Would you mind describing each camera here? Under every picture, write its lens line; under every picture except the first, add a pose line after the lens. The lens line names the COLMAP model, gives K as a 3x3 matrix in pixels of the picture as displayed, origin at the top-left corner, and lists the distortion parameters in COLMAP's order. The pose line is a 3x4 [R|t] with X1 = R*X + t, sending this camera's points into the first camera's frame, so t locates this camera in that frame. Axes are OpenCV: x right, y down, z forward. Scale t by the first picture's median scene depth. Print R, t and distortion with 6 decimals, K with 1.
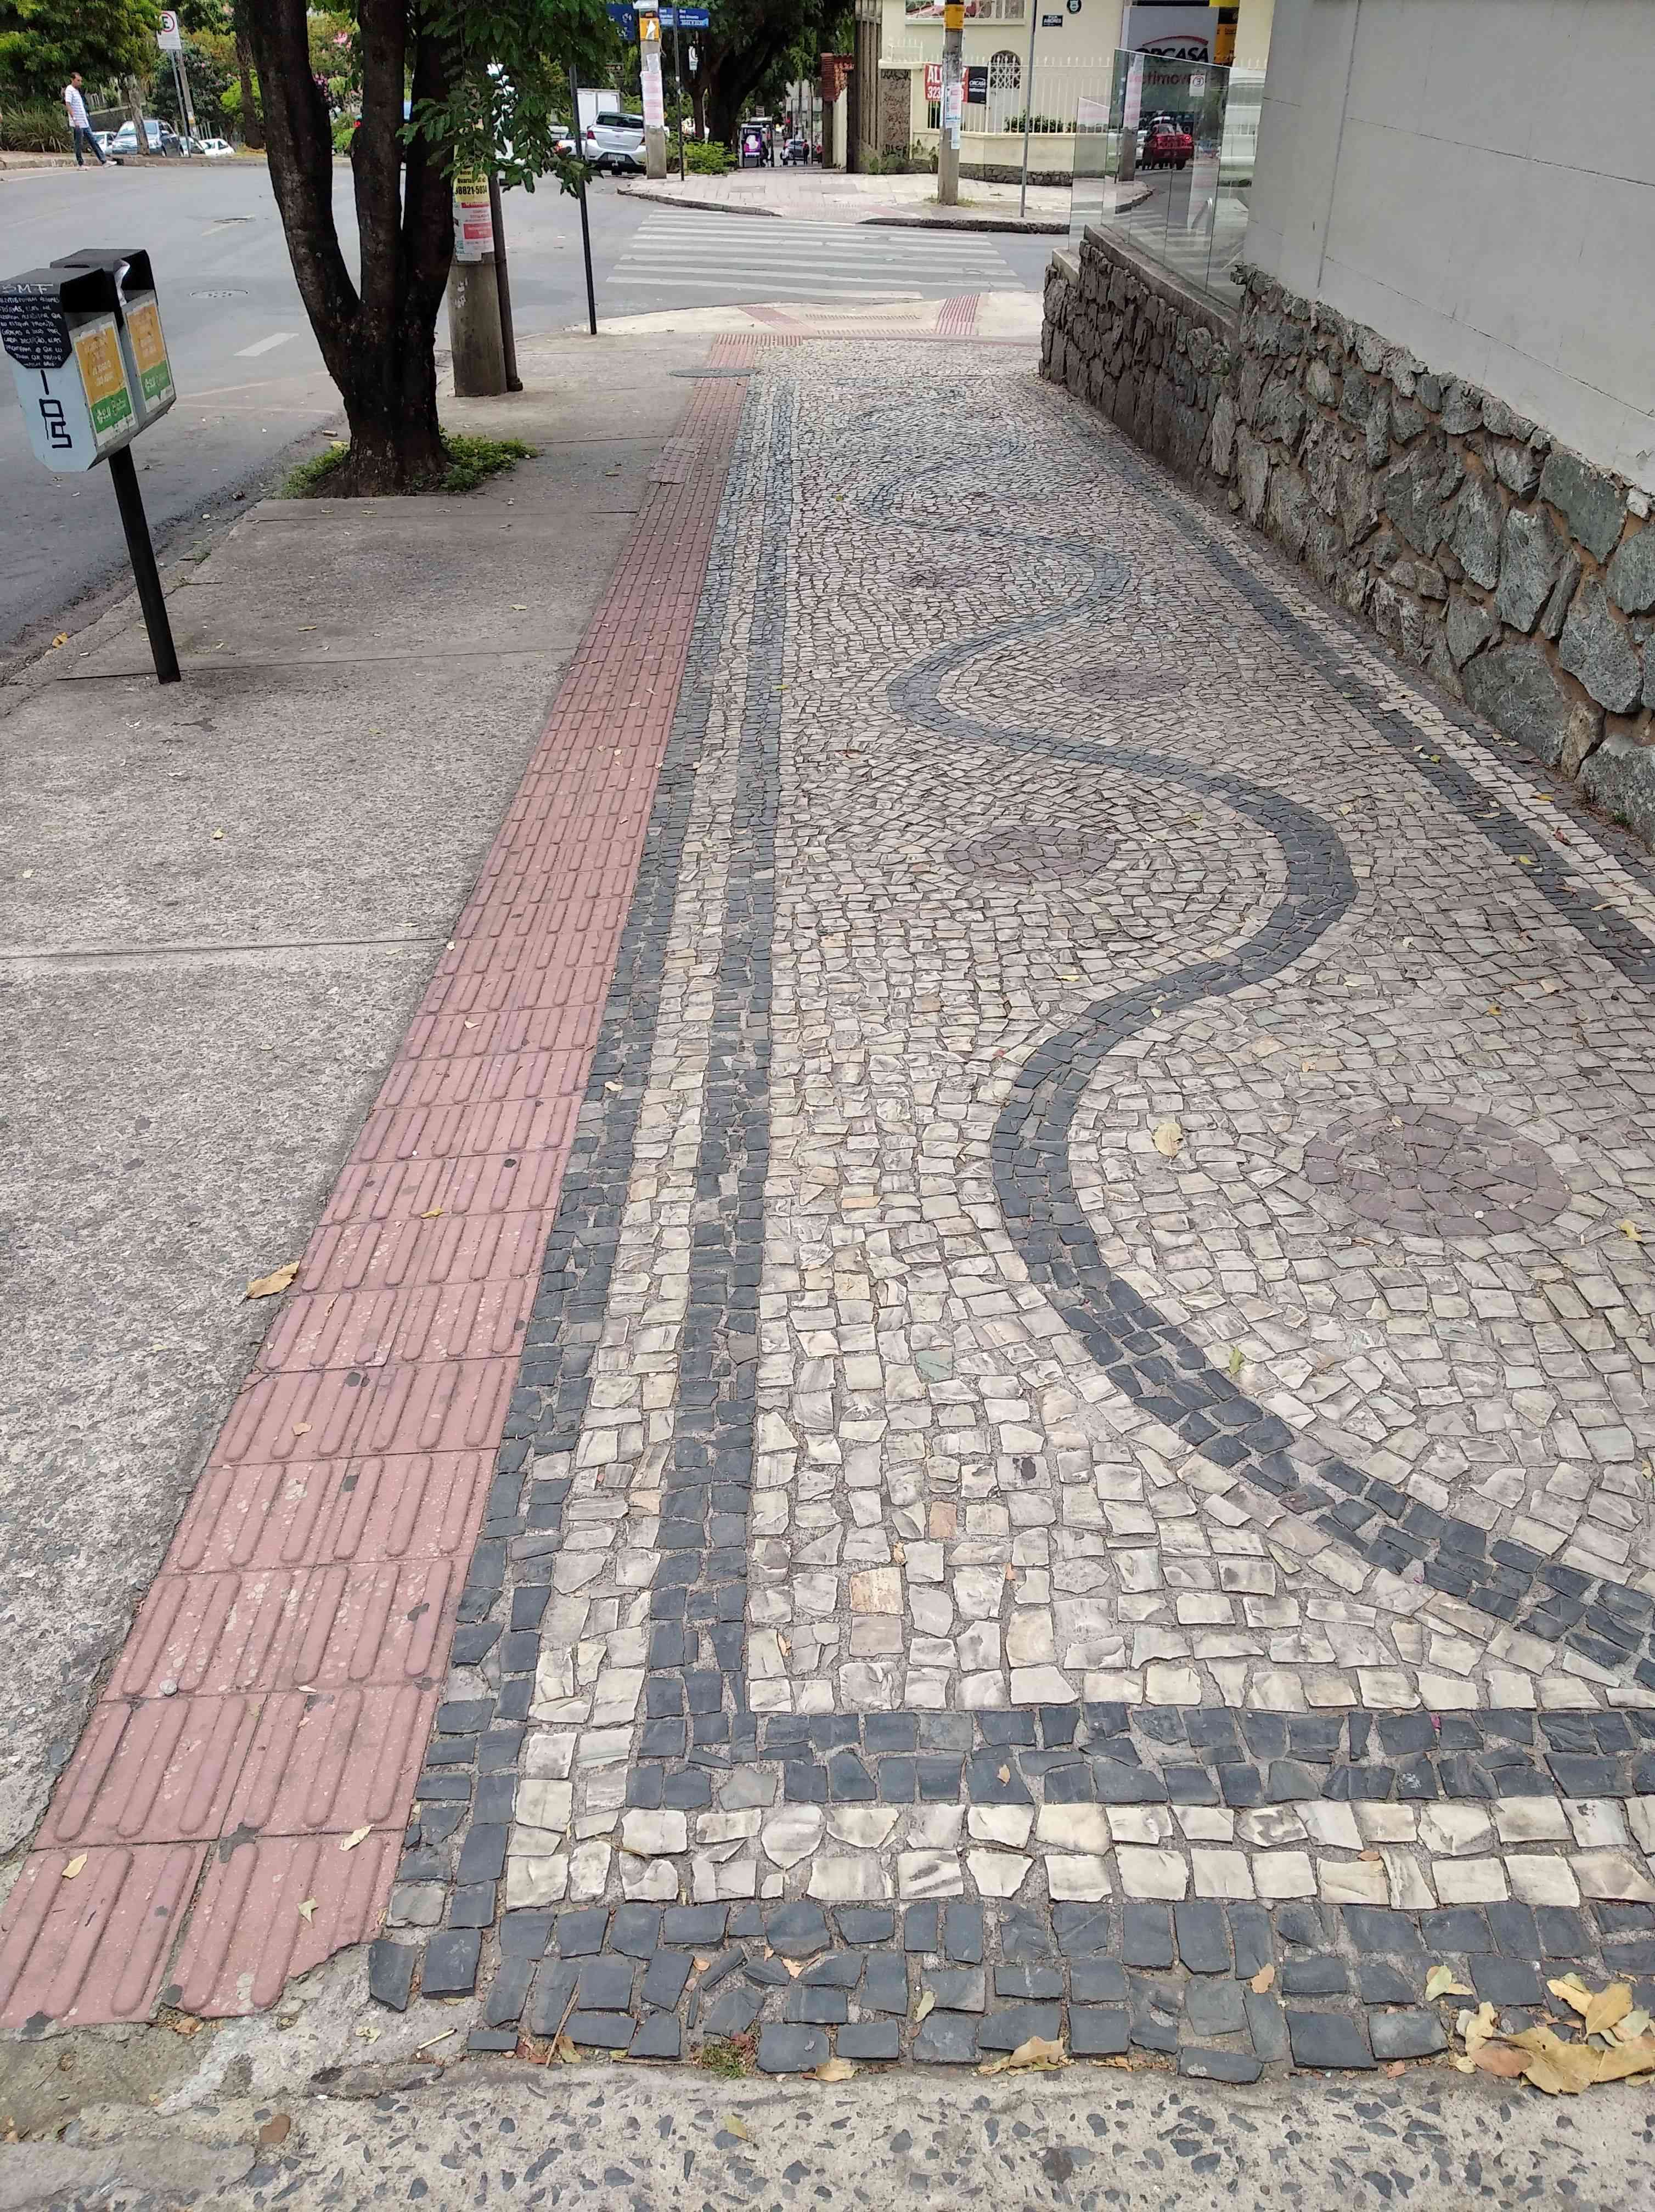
lens RADIAL K [[1681.6, 0, 827.5], [0, 1681.6, 1106.0], [0, 0, 1]] dist [0.016762, -0.014002]
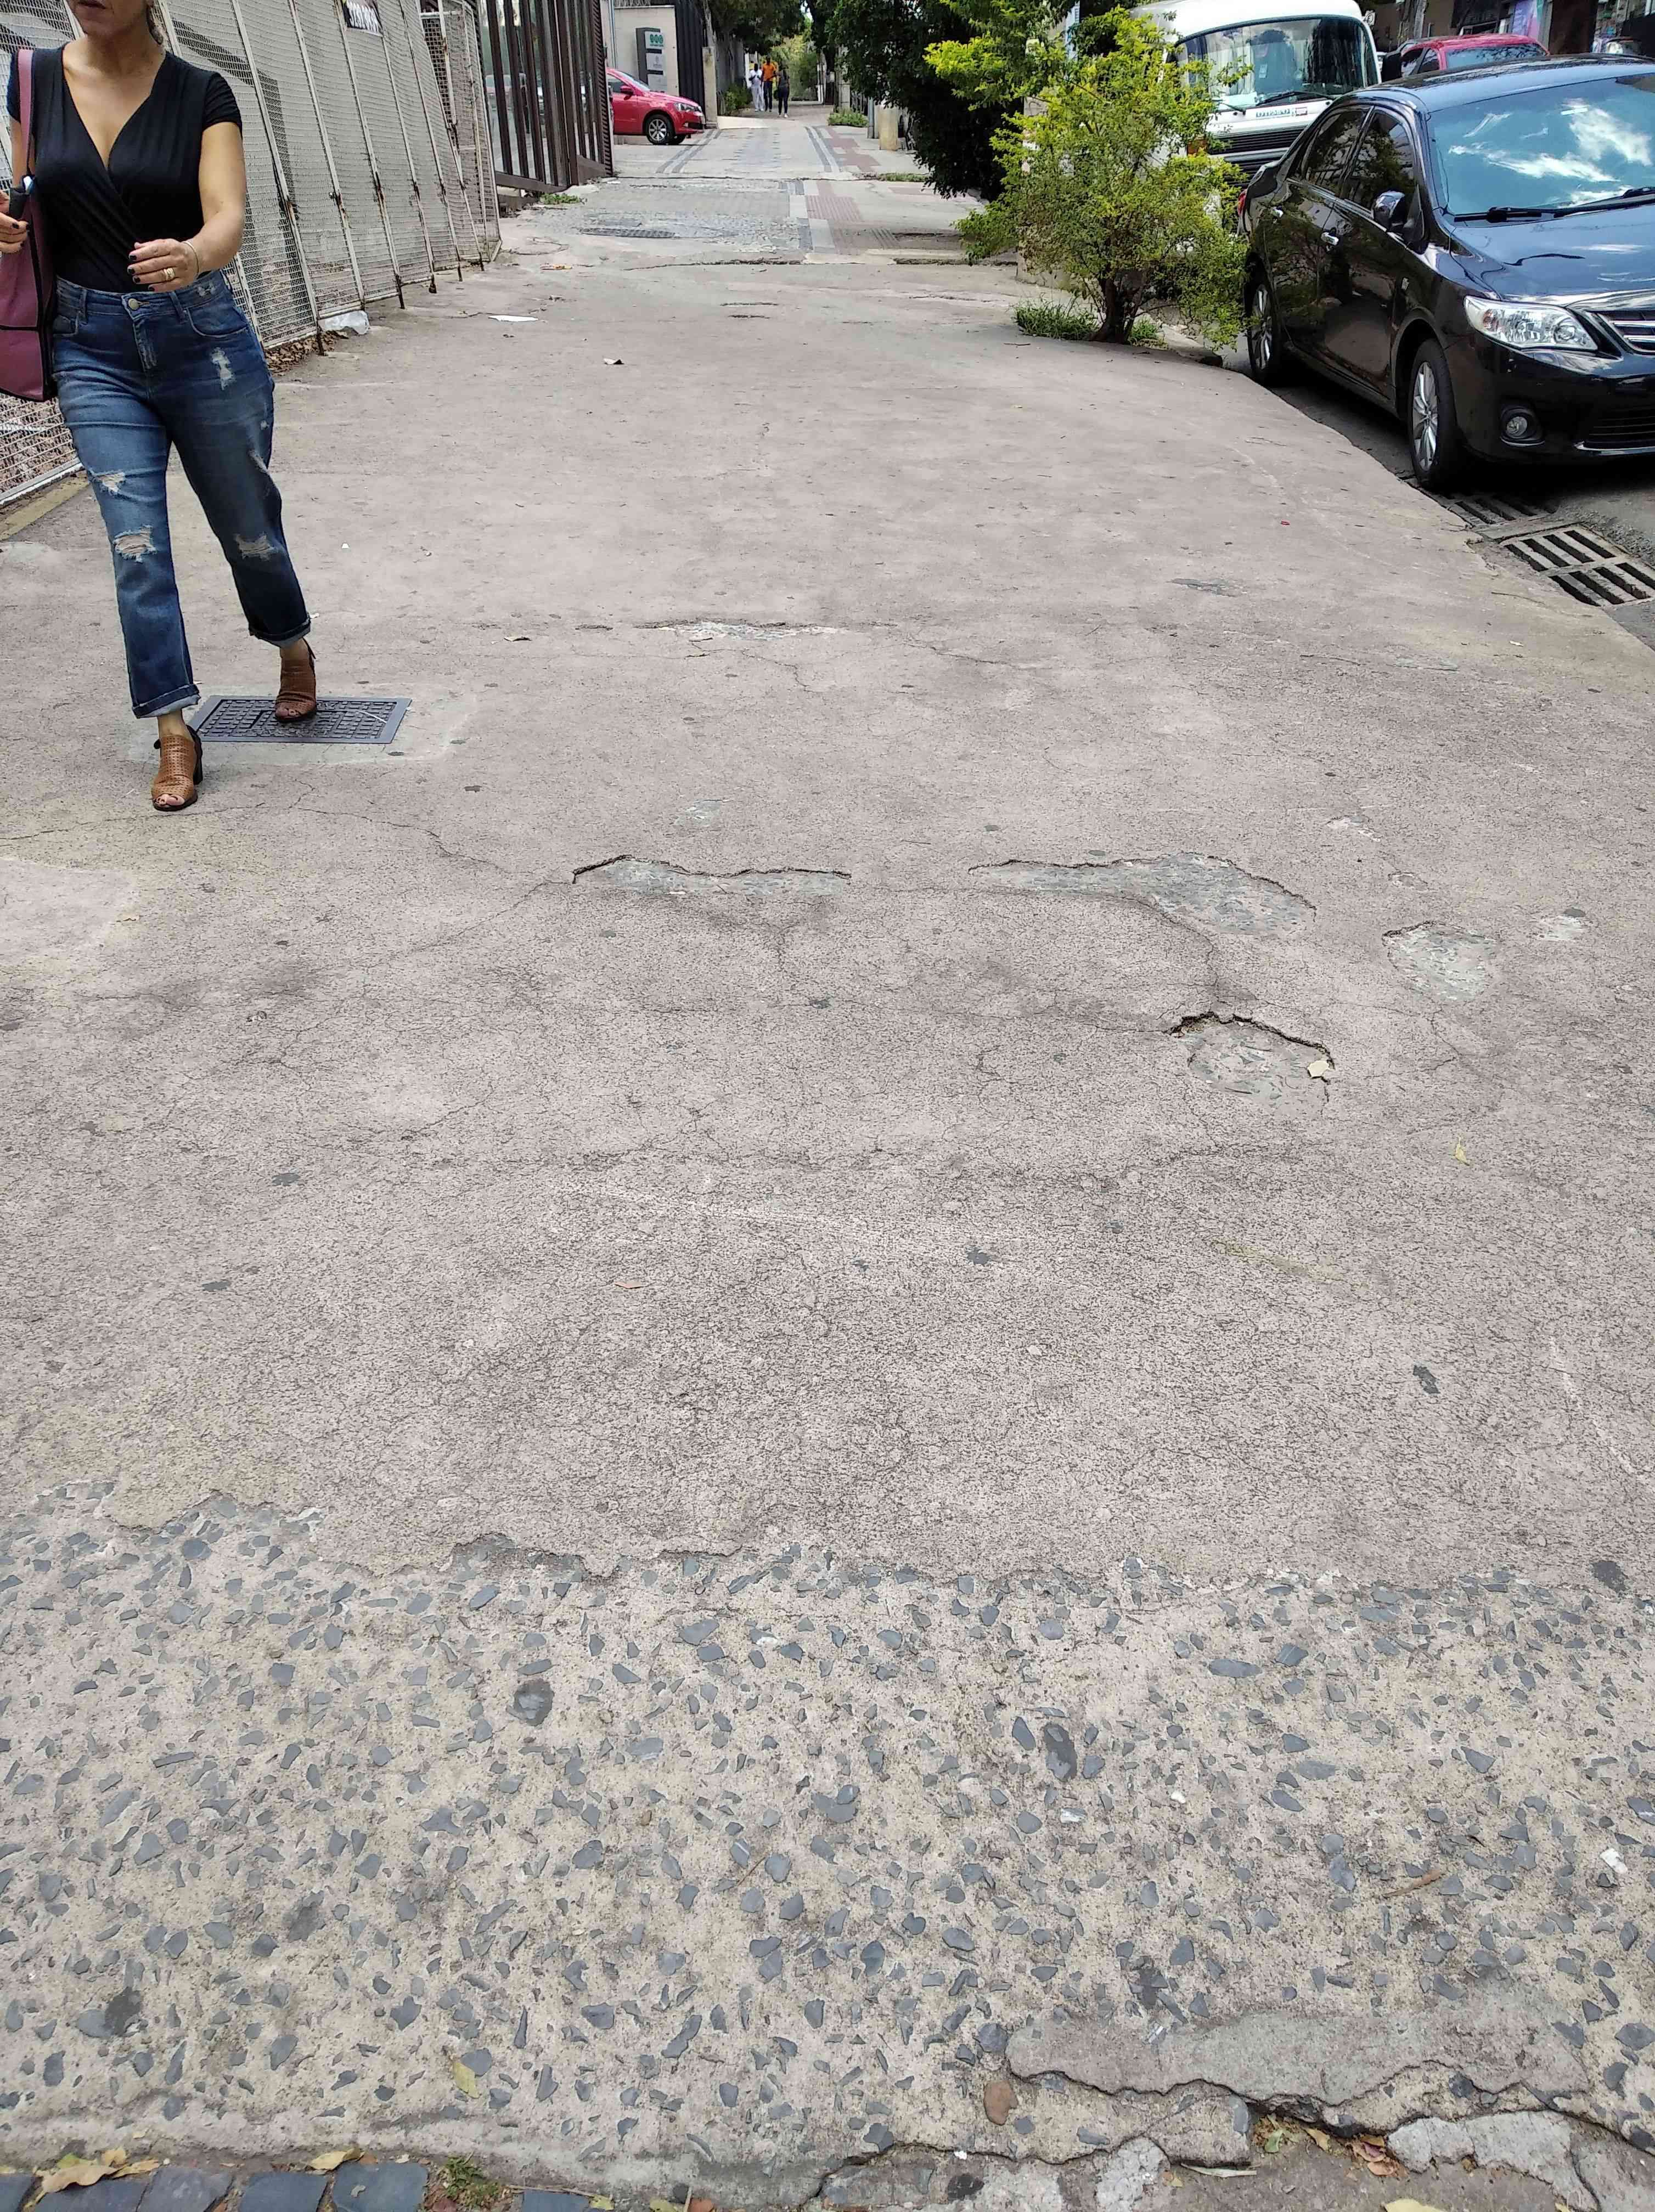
lens RADIAL K [[1681.6, 0, 827.5], [0, 1681.6, 1106.0], [0, 0, 1]] dist [0.016762, -0.014002]
pose [[-0.999716, 0.015978, 0.017694, -0.228799], [0.023355, 0.507249, 0.861483, -0.344690], [0.004790, 0.861652, -0.507478, 0.871026]]
